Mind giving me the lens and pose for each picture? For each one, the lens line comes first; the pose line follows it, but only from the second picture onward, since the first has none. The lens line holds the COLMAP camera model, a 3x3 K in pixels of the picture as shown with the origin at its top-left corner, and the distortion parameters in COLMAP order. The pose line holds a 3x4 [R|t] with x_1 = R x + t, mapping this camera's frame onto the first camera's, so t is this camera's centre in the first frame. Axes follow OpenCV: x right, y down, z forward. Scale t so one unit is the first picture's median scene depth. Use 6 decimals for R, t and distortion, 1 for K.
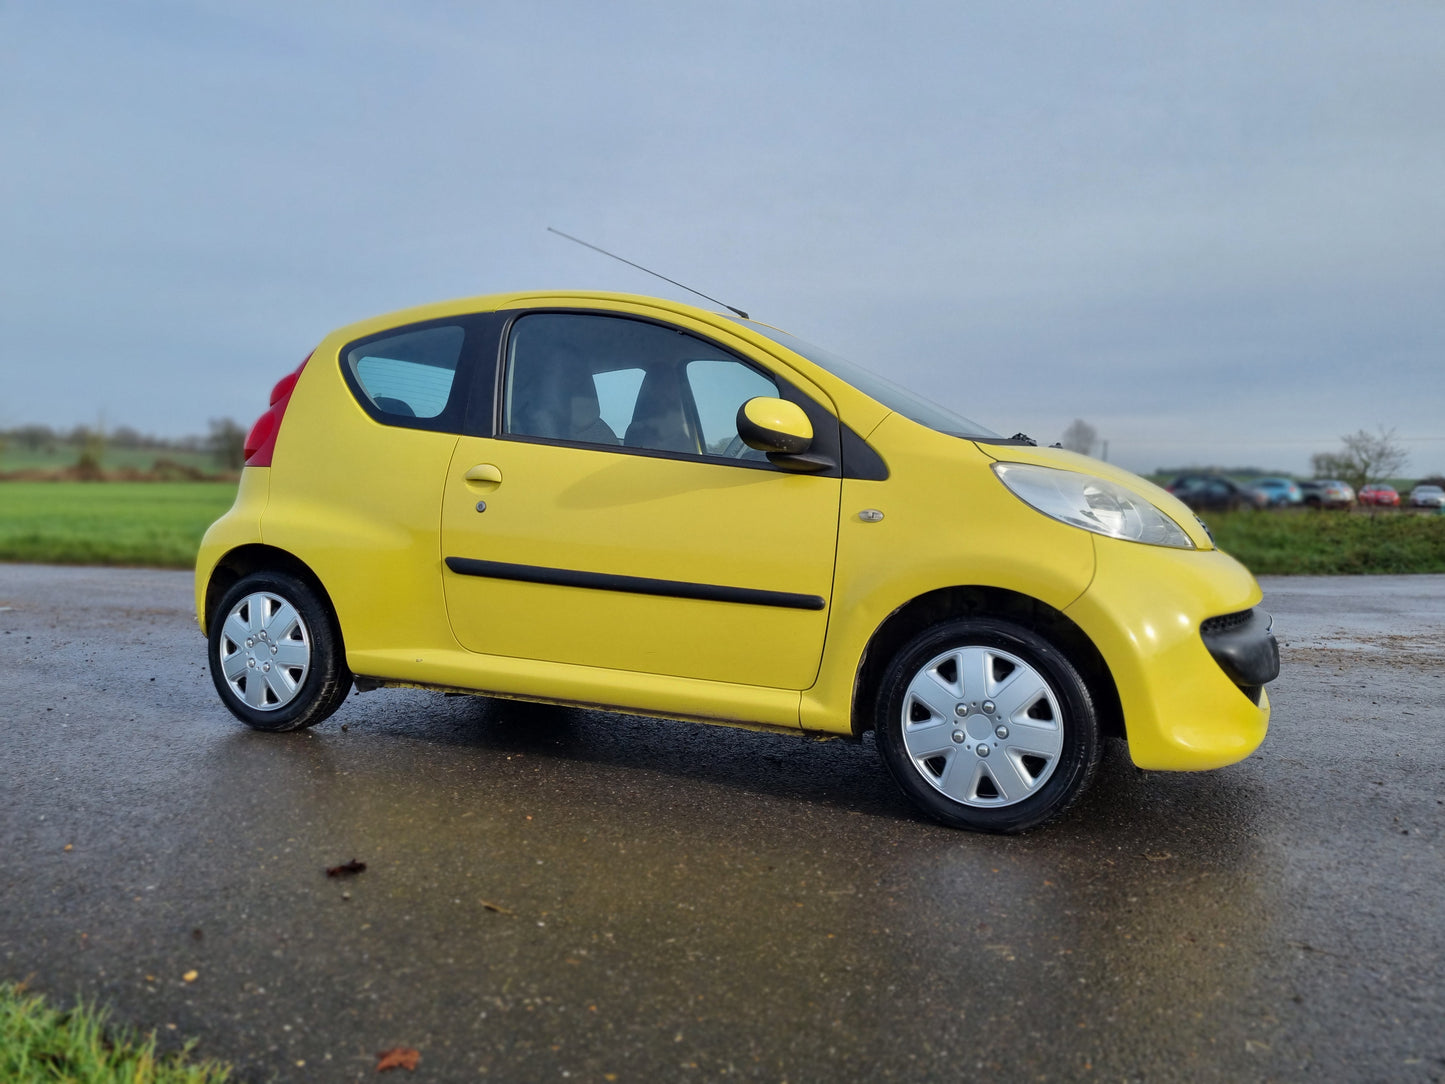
lens RADIAL K [[1099.6, 0, 722.2], [0, 1099.6, 533.4], [0, 0, 1]] dist [0.043379, -0.004783]
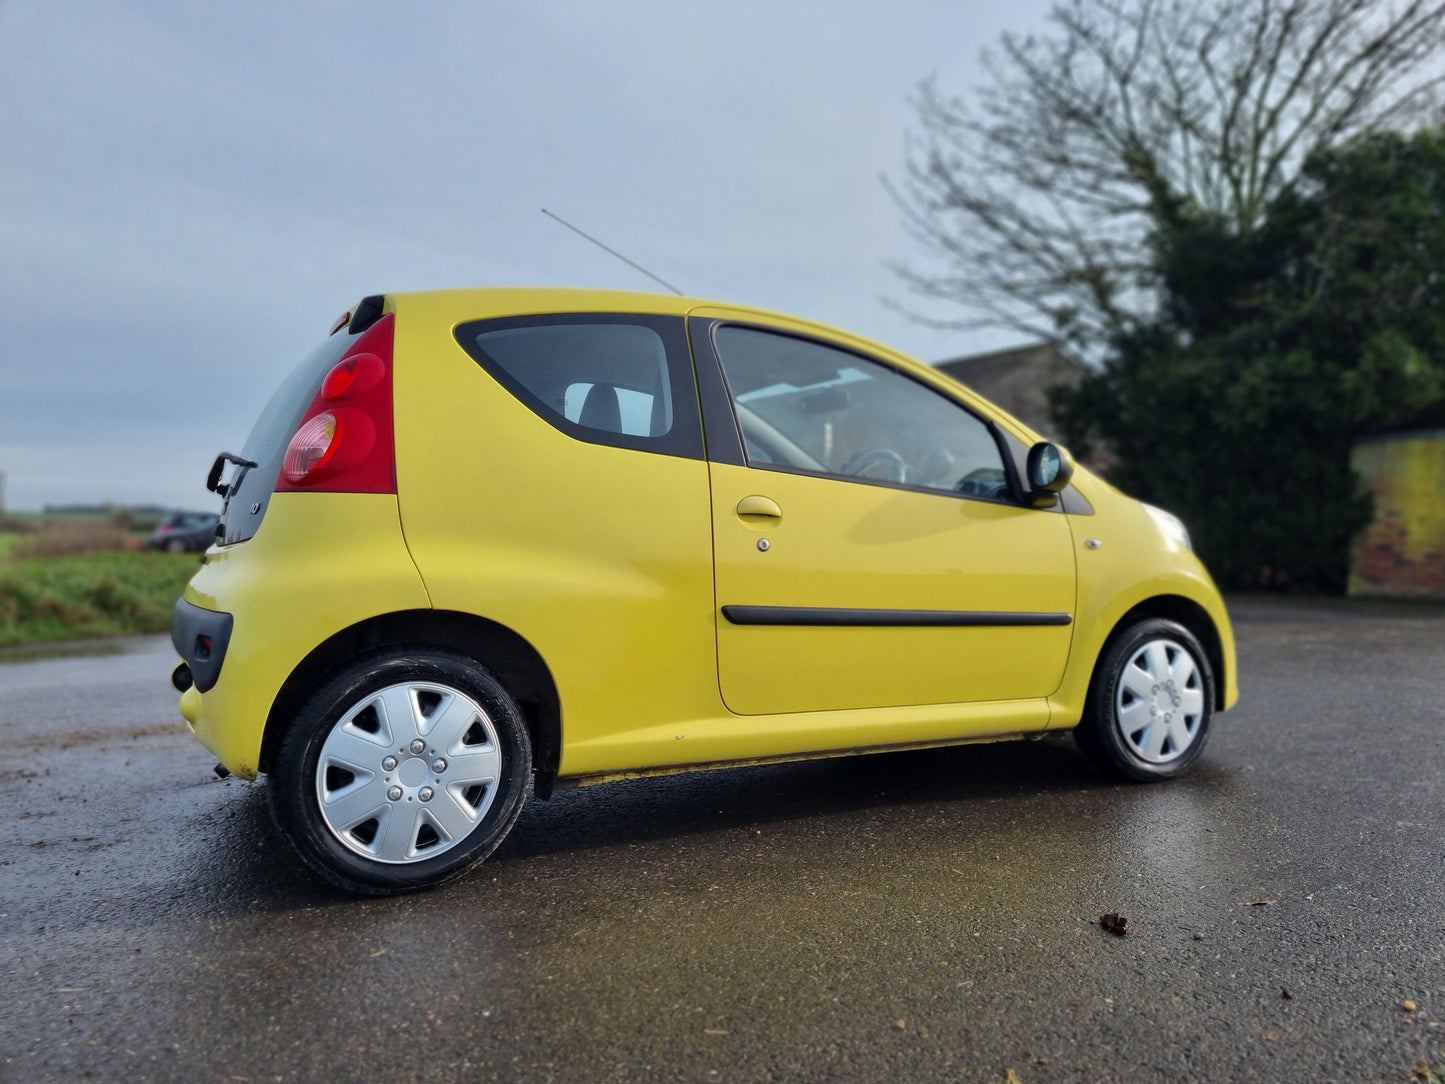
lens RADIAL K [[1099.6, 0, 728.8], [0, 1099.6, 538.9], [0, 0, 1]] dist [0.043379, -0.004783]
pose [[0.595595, -0.017267, 0.803099, -0.851006], [0.035610, 0.999354, -0.004923, -0.023625], [-0.802495, 0.031530, 0.595825, 0.460624]]
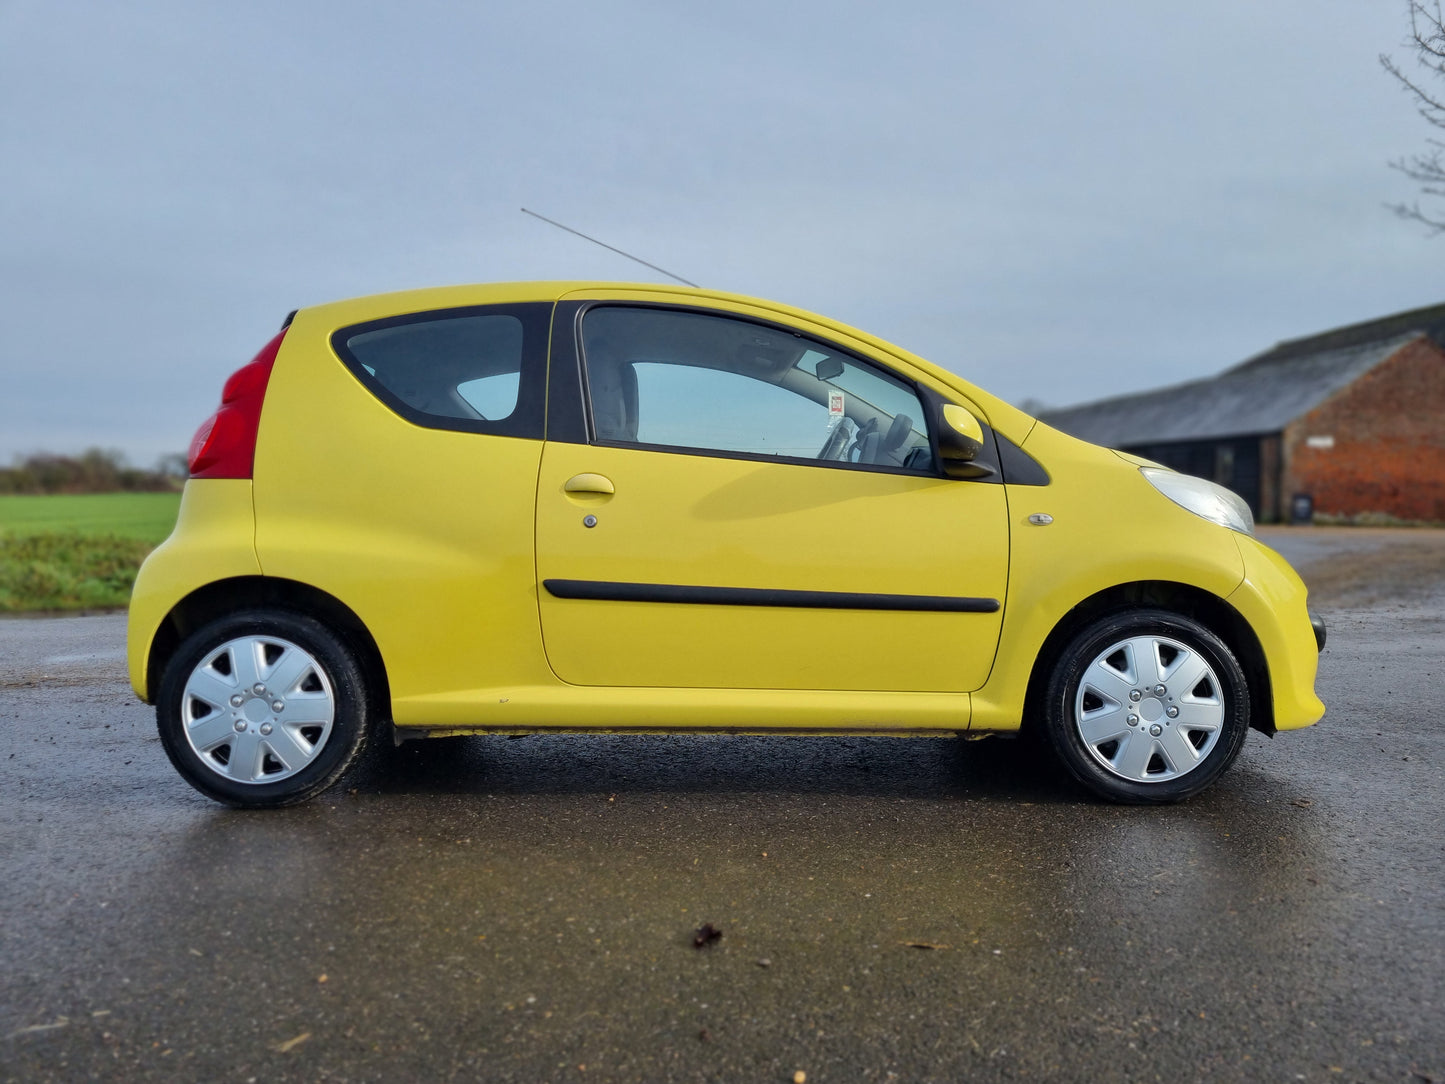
lens RADIAL K [[1099.6, 0, 724.9], [0, 1099.6, 534.7], [0, 0, 1]] dist [0.043379, -0.004783]
pose [[0.905700, -0.033582, 0.422586, -0.453780], [0.033176, 0.999415, 0.008318, -0.015898], [-0.422619, 0.006486, 0.906284, 0.133784]]
